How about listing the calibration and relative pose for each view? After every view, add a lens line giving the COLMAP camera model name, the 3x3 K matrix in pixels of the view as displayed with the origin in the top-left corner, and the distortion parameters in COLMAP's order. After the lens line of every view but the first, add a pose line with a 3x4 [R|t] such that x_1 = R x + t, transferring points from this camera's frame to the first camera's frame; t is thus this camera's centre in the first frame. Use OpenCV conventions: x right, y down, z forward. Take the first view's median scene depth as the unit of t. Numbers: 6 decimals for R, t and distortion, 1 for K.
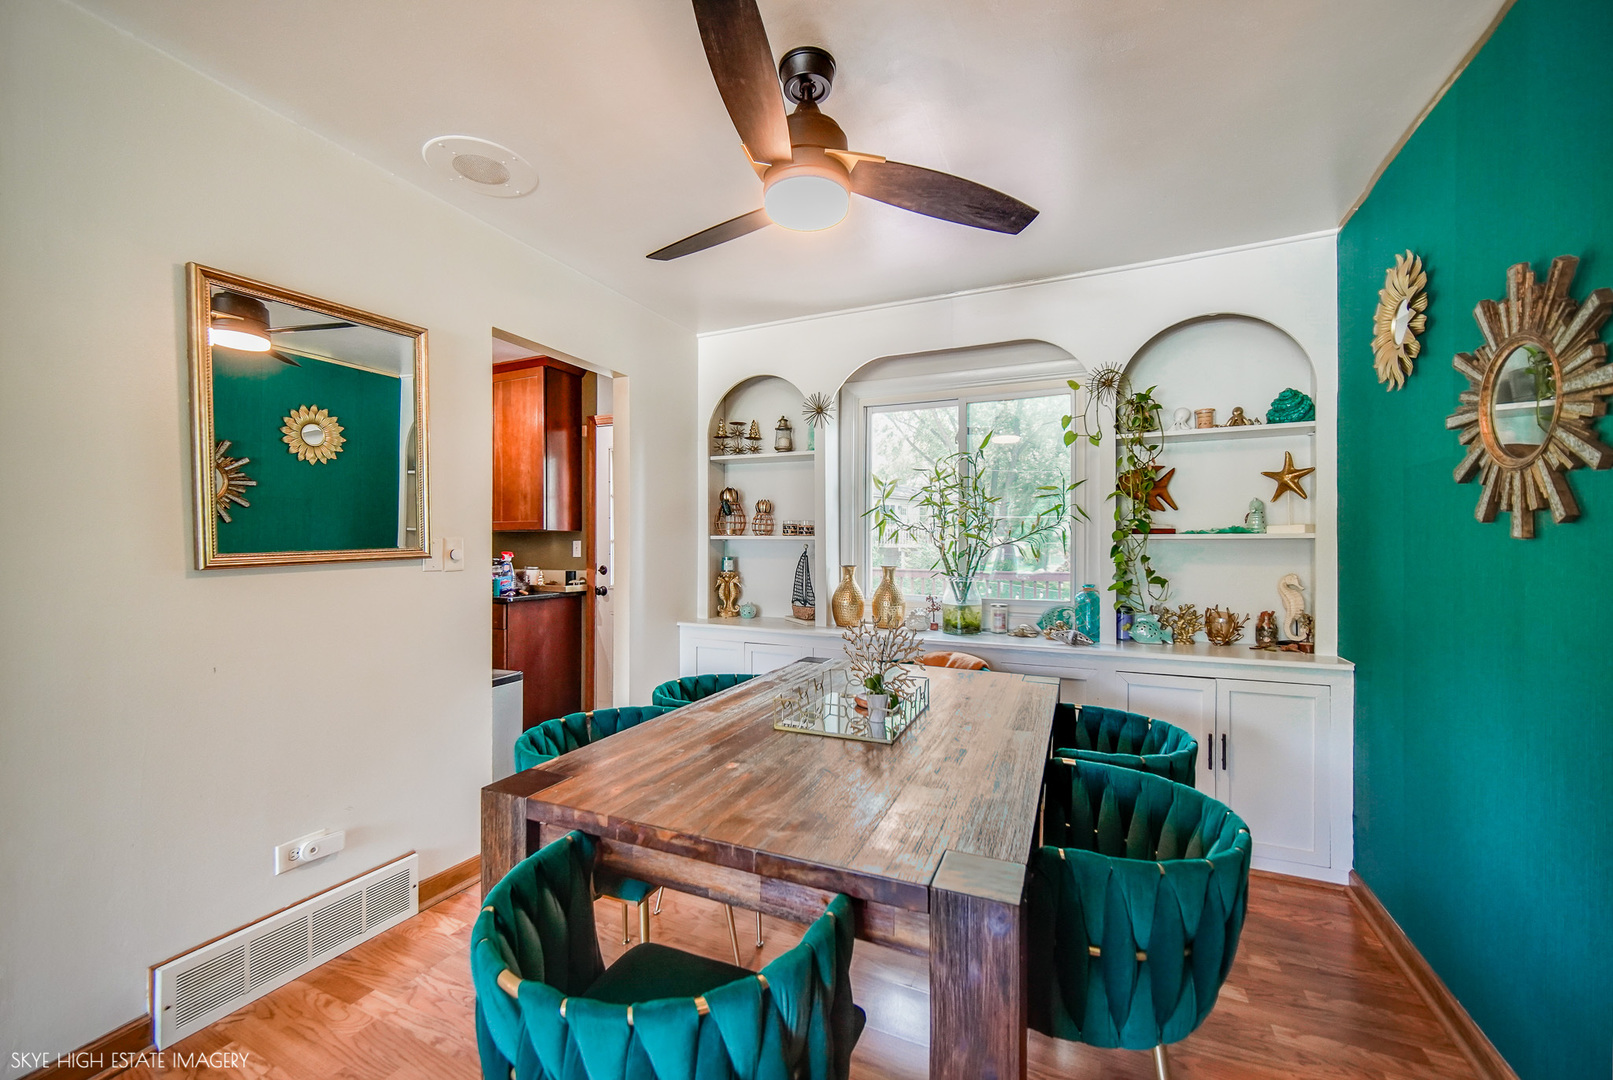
lens RADIAL K [[636.4, 0, 806.5], [0, 636.4, 540.0], [0, 0, 1]] dist [-0.001926, -0.000020]
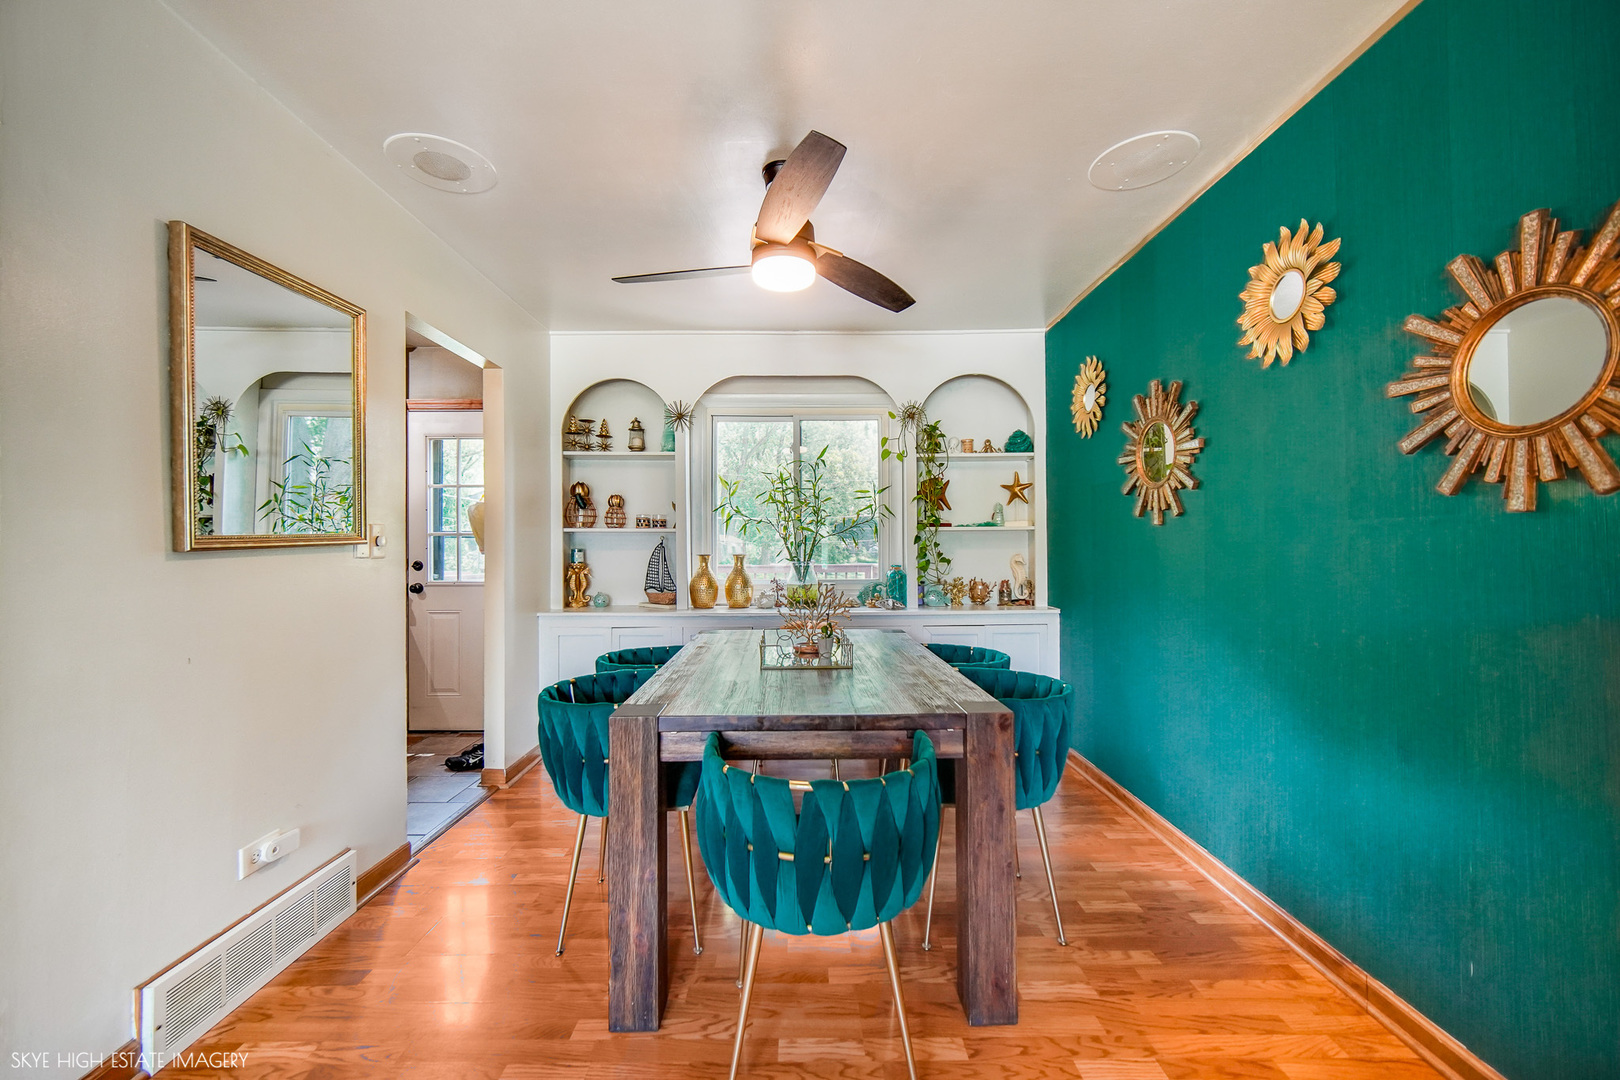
lens RADIAL K [[631.0, 0, 813.2], [0, 631.0, 535.0], [0, 0, 1]] dist [0.000814, -0.000170]
pose [[0.905305, 0.000224, 0.424762, -0.287973], [0.003822, 0.999955, -0.008673, 0.019200], [-0.424745, 0.009475, 0.905263, -0.127079]]
